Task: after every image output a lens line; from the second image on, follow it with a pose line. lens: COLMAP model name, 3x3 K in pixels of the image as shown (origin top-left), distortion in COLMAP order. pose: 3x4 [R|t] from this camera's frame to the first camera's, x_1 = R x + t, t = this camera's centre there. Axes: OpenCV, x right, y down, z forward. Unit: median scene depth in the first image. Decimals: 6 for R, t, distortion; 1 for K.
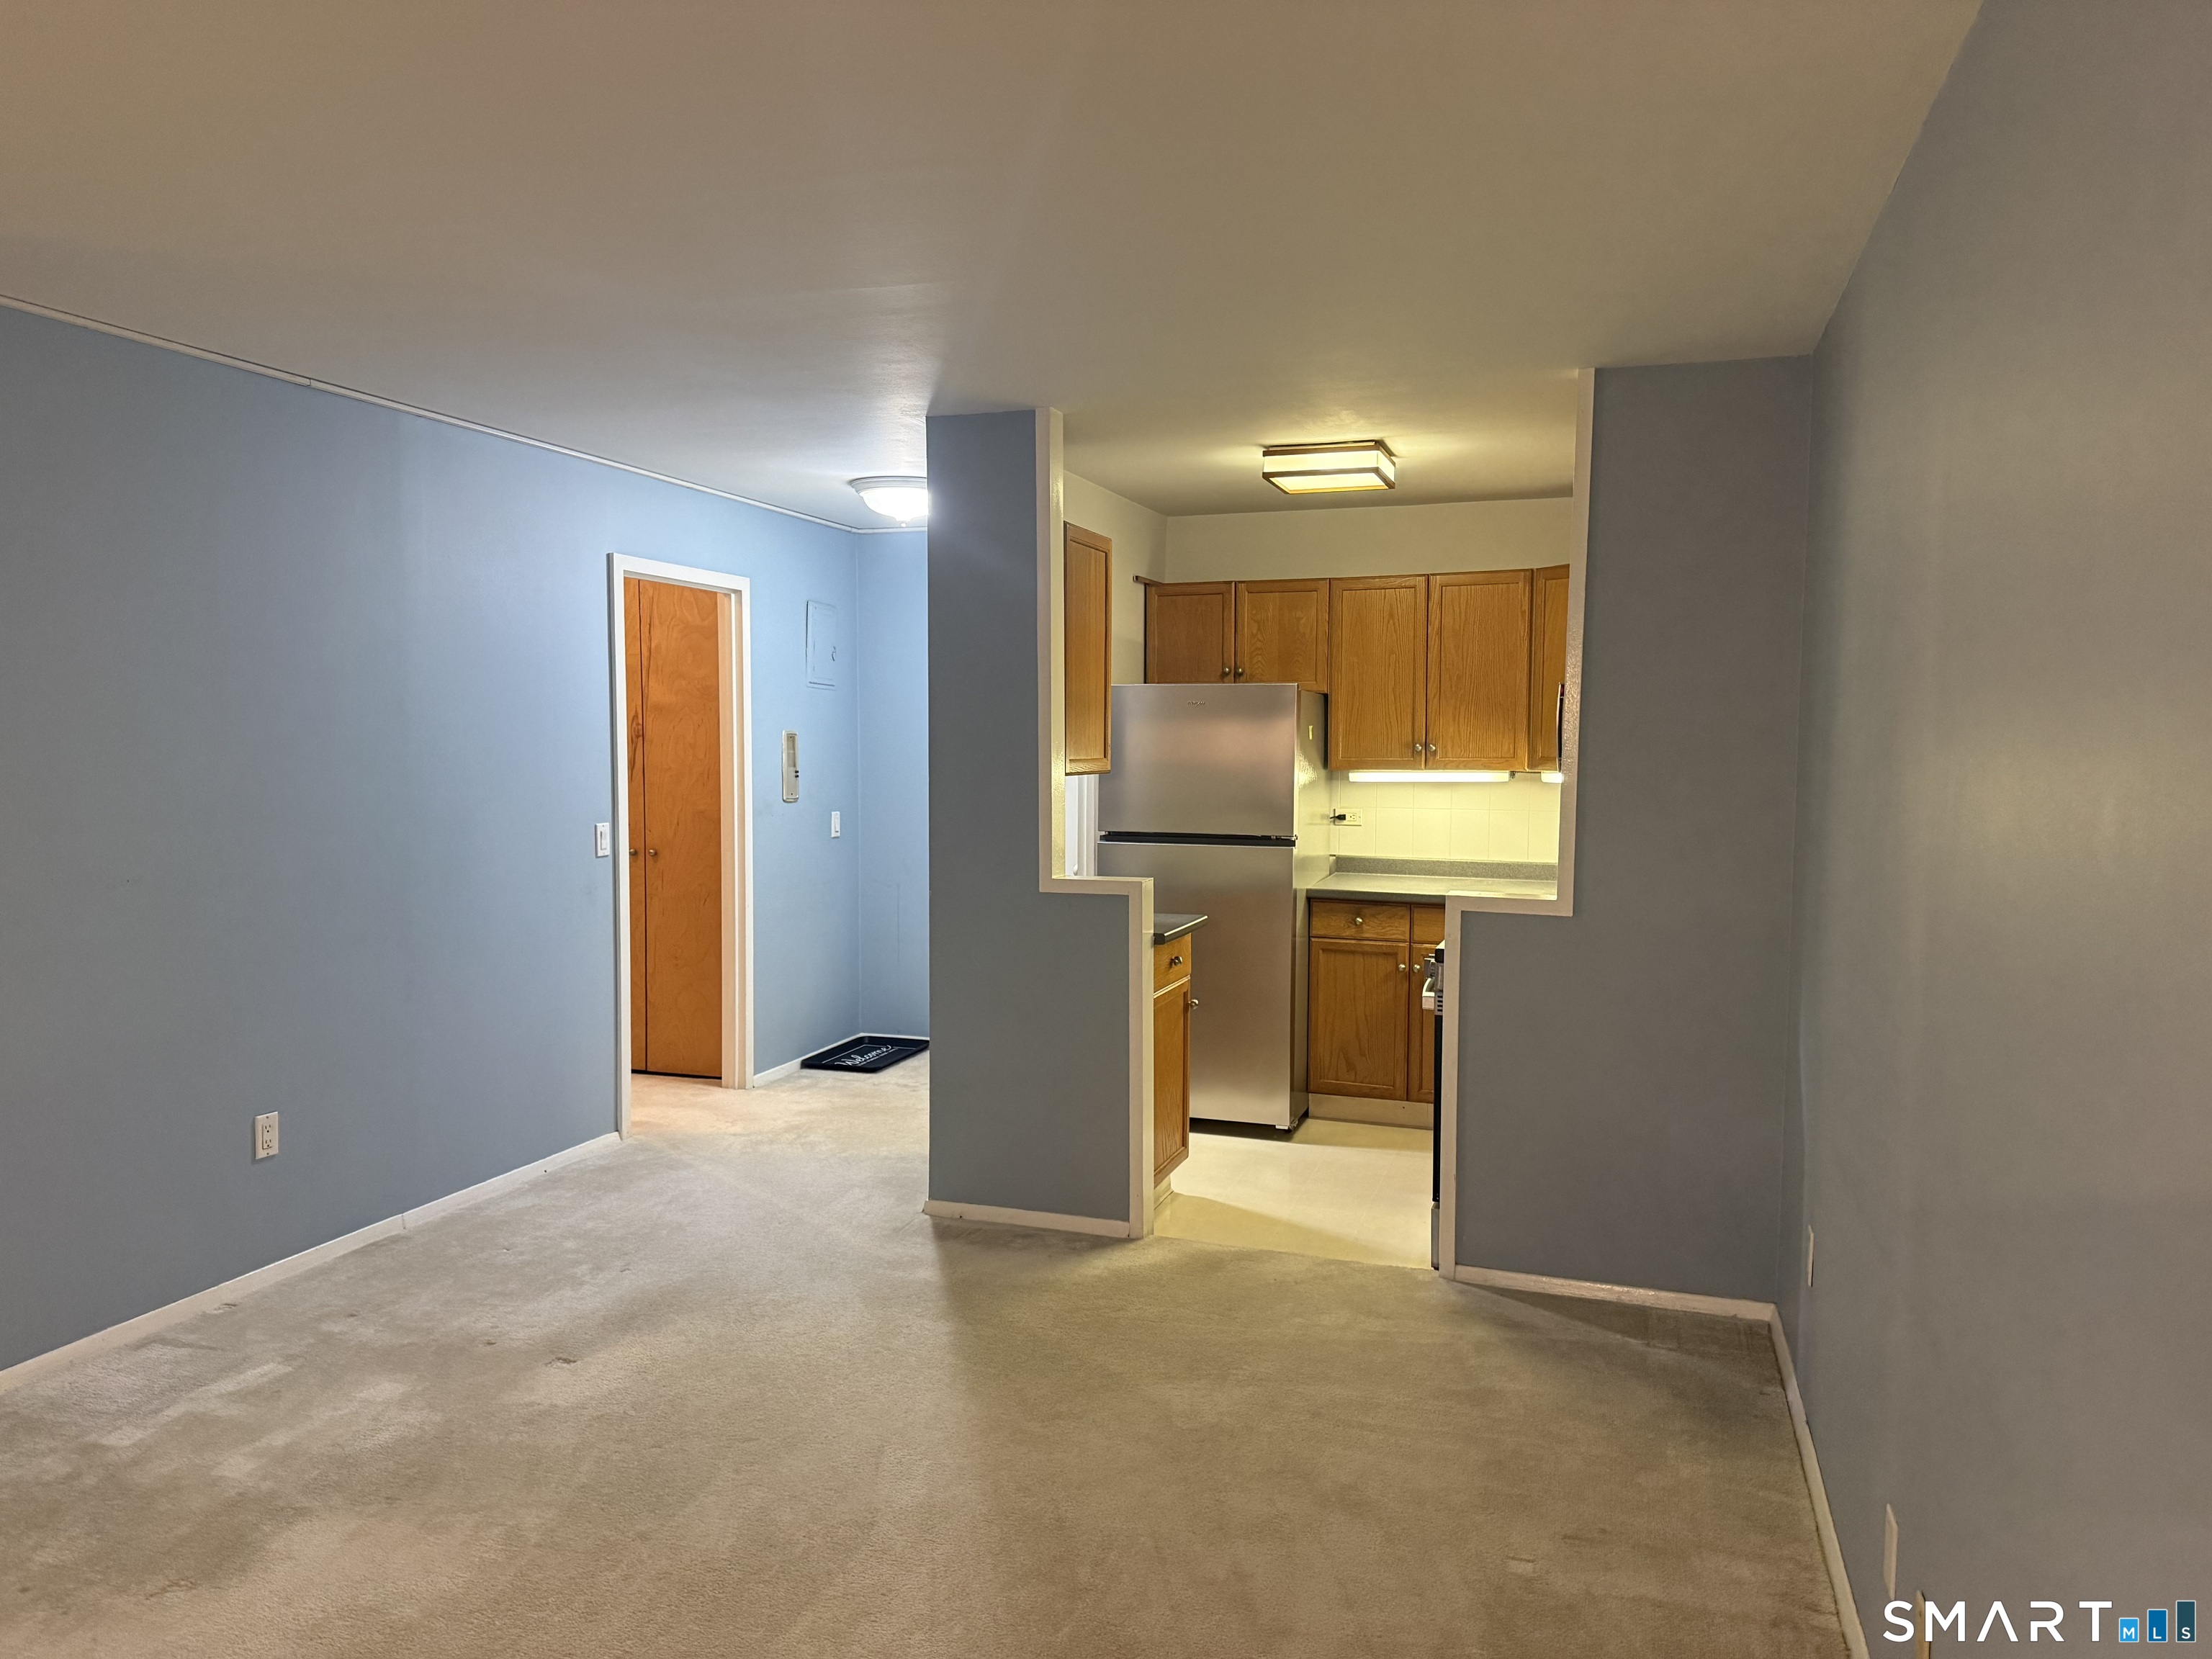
lens RADIAL K [[1526.4, 0, 1106.0], [0, 1526.4, 829.5], [0, 0, 1]] dist [0.012566, -0.001075]
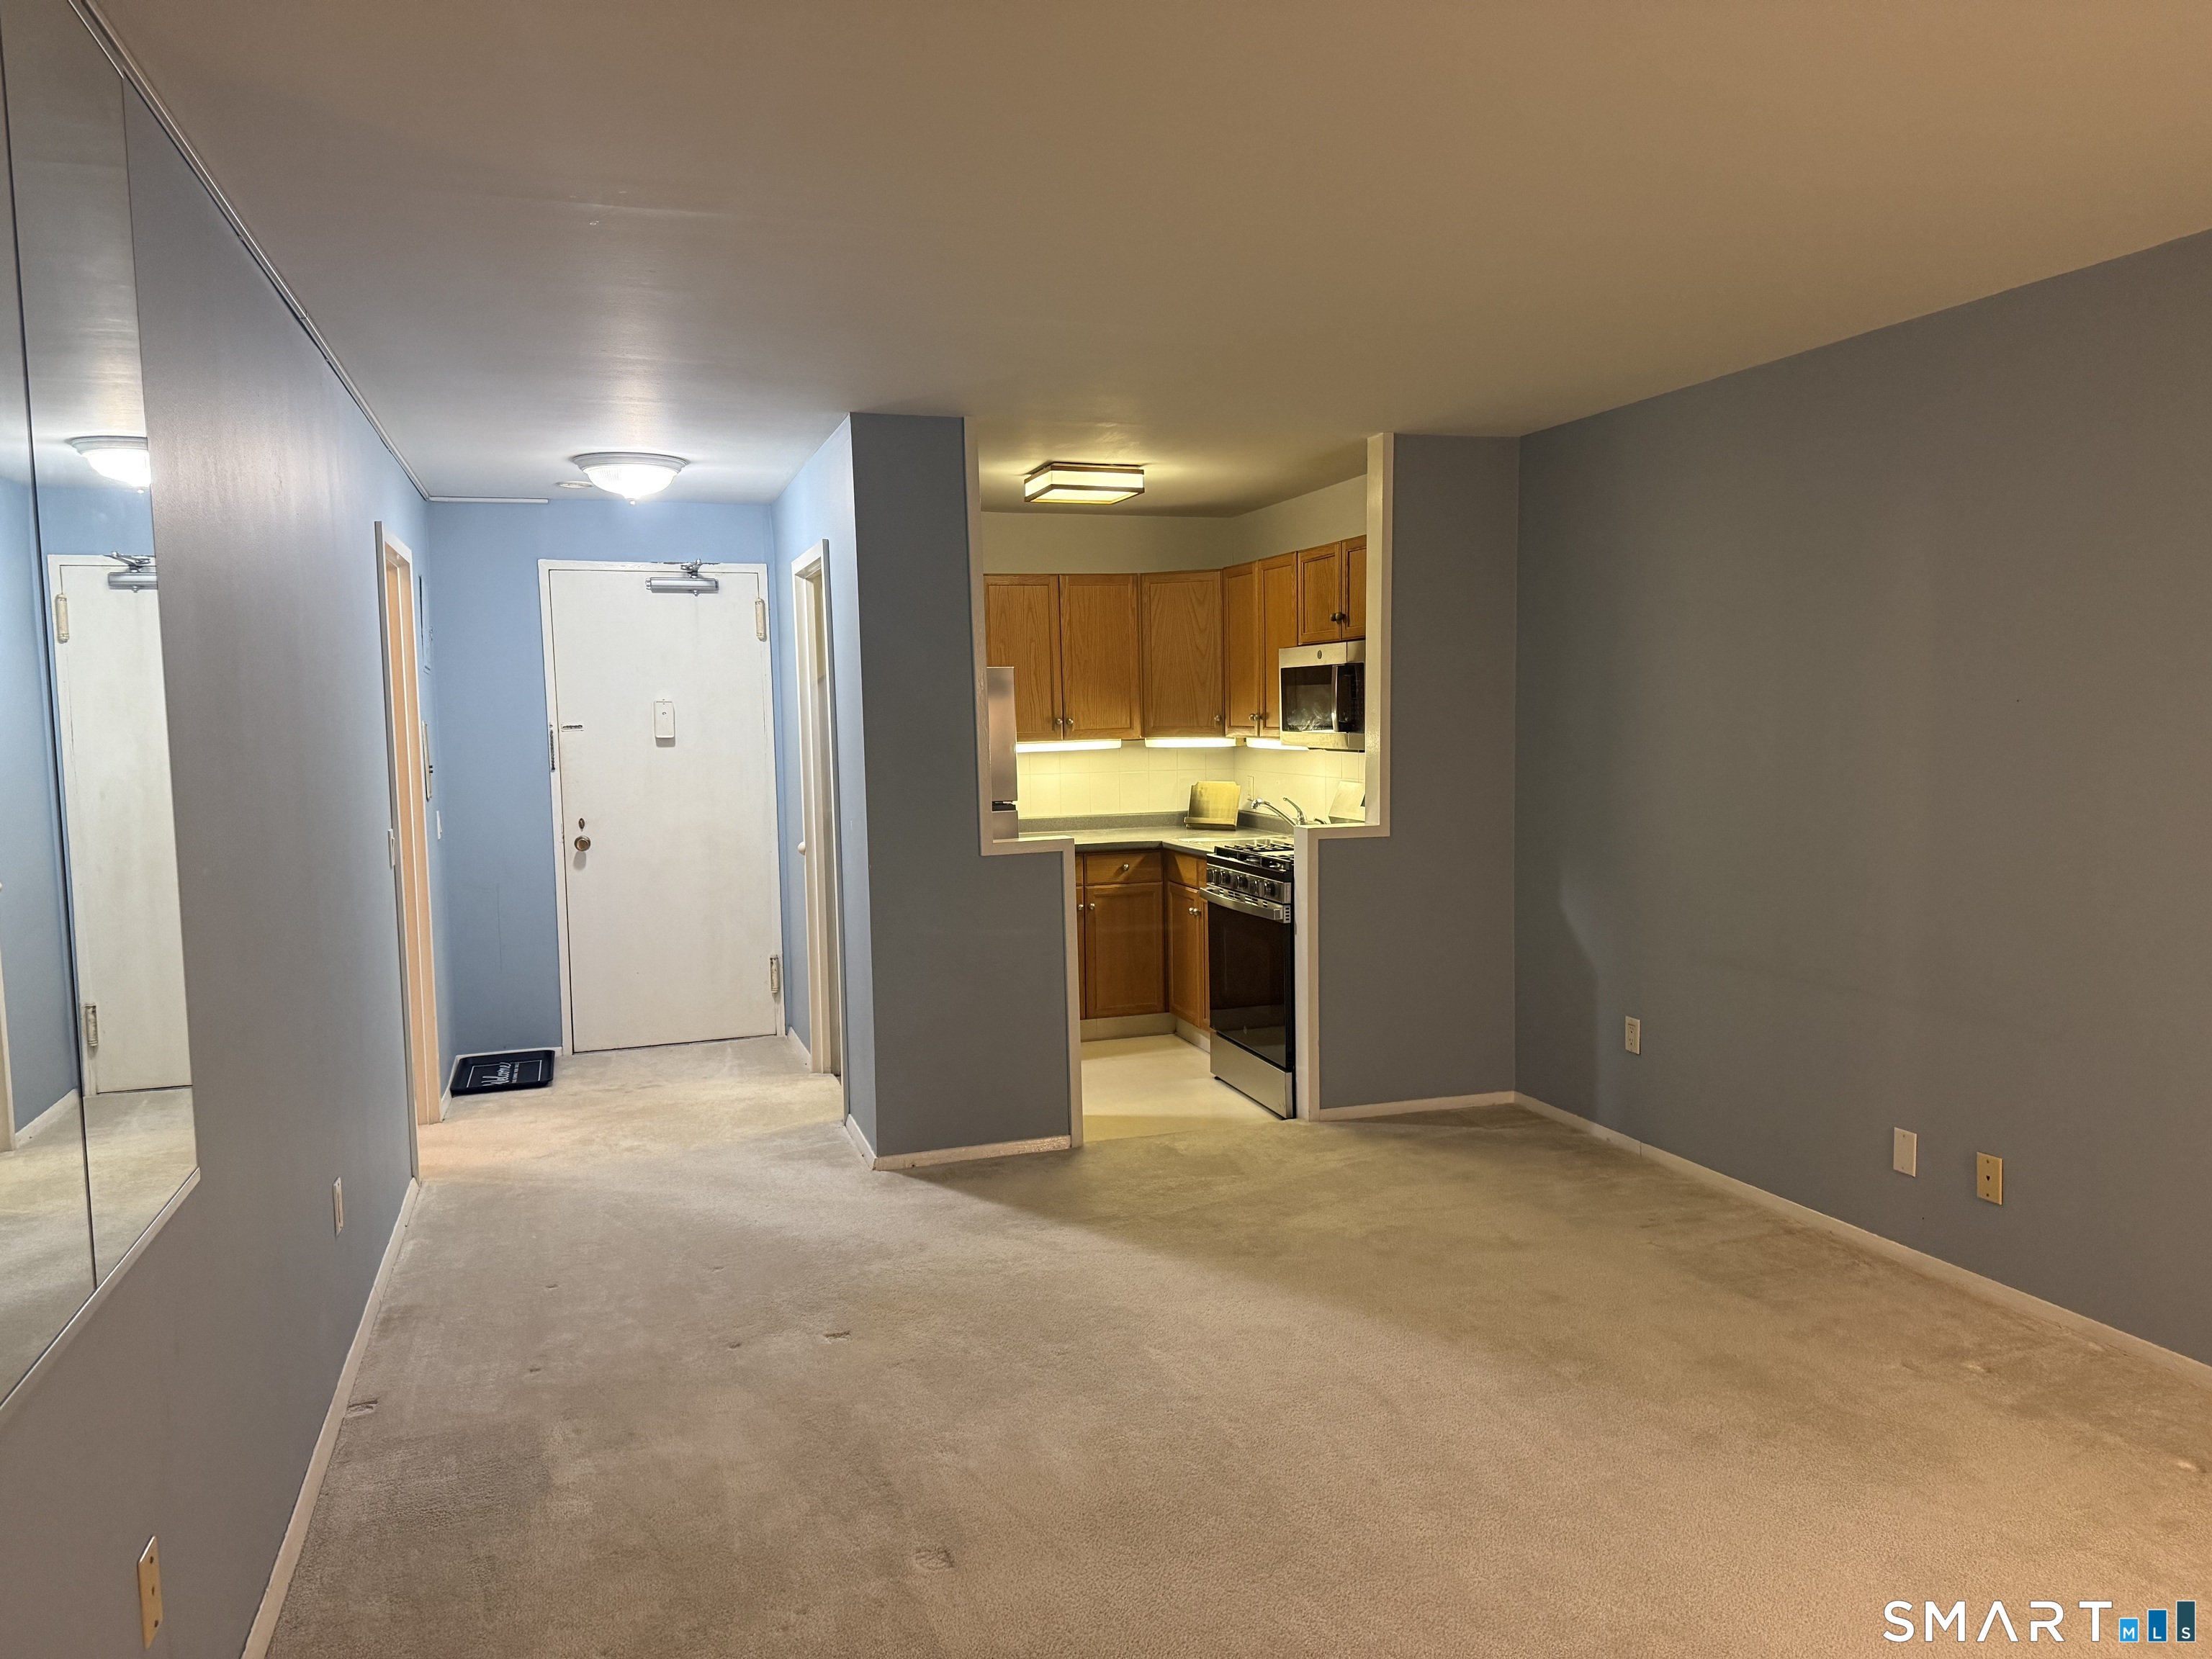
lens RADIAL K [[1511.3, 0, 1106.0], [0, 1511.3, 829.5], [0, 0, 1]] dist [0.038632, 0.000384]
pose [[0.800959, -0.070393, 0.594566, -0.475860], [0.065335, 0.997410, 0.030072, -0.003890], [-0.595143, 0.014760, 0.803484, 0.046971]]
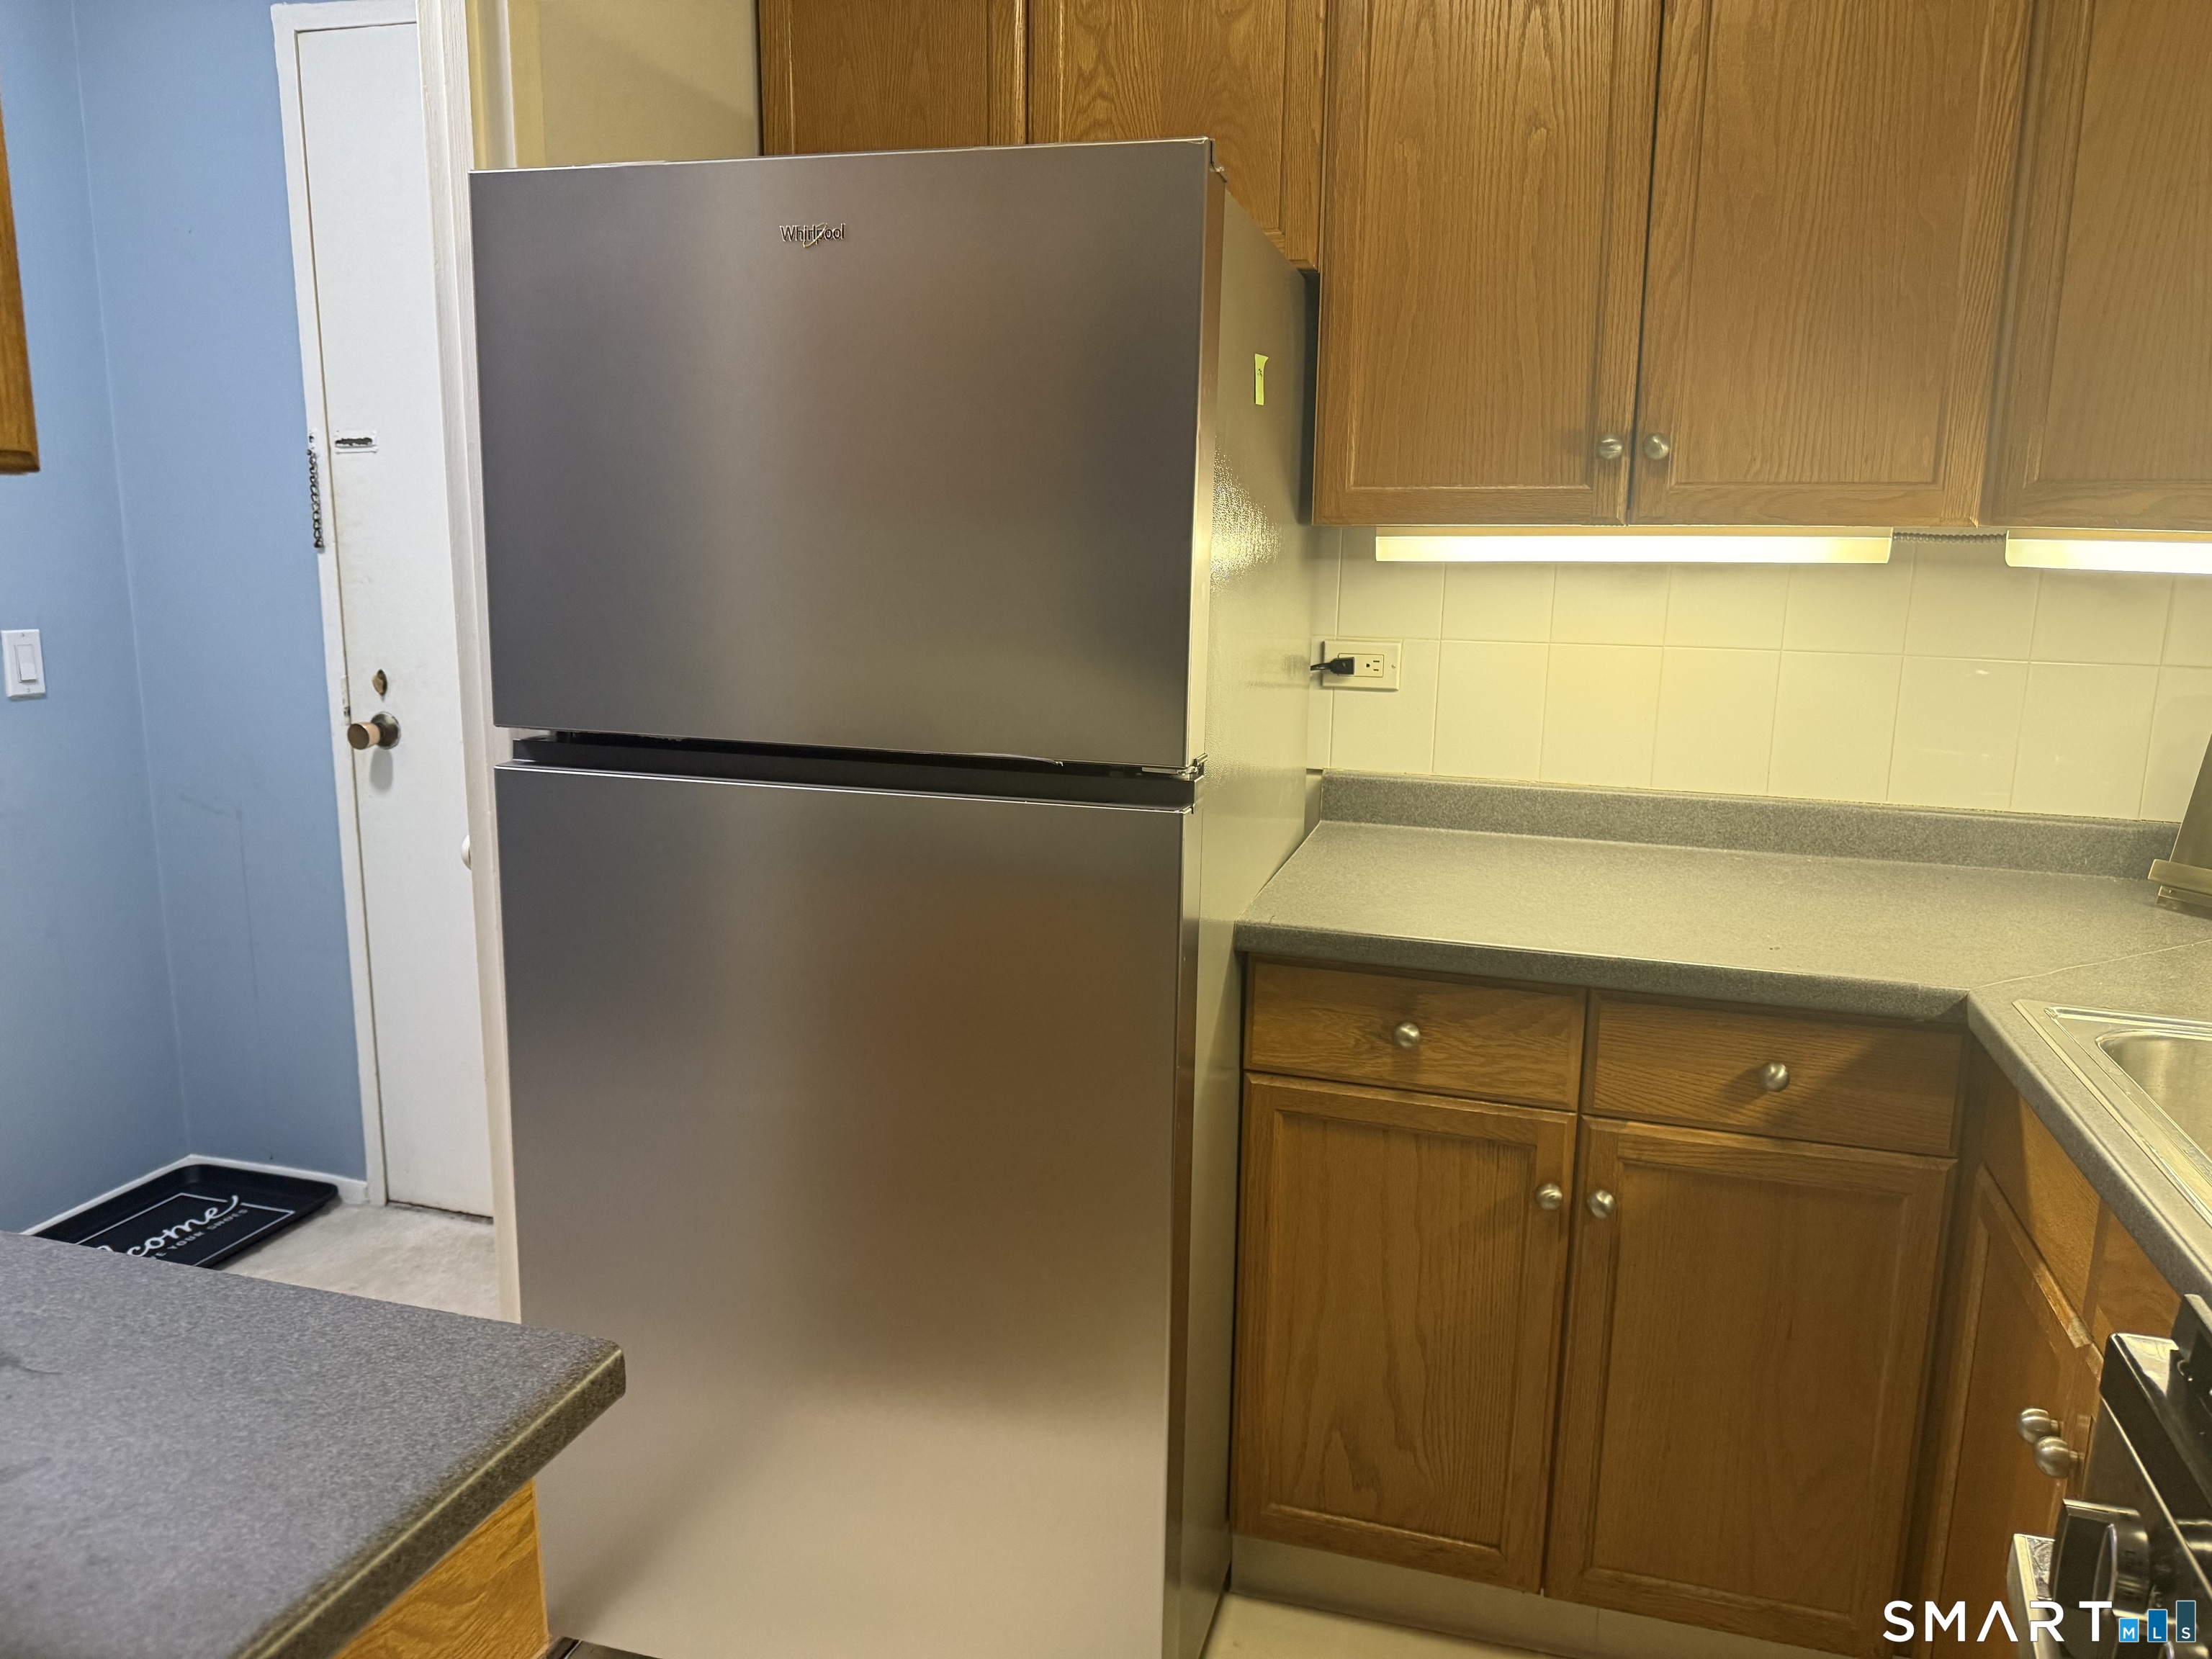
lens RADIAL K [[1572.1, 0, 1106.0], [0, 1572.1, 829.5], [0, 0, 1]] dist [-0.003640, -0.002133]
pose [[0.999349, 0.002048, 0.036023, 0.095472], [-0.006687, 0.991602, 0.129157, -0.019084], [-0.035456, -0.129314, 0.990970, 0.702537]]
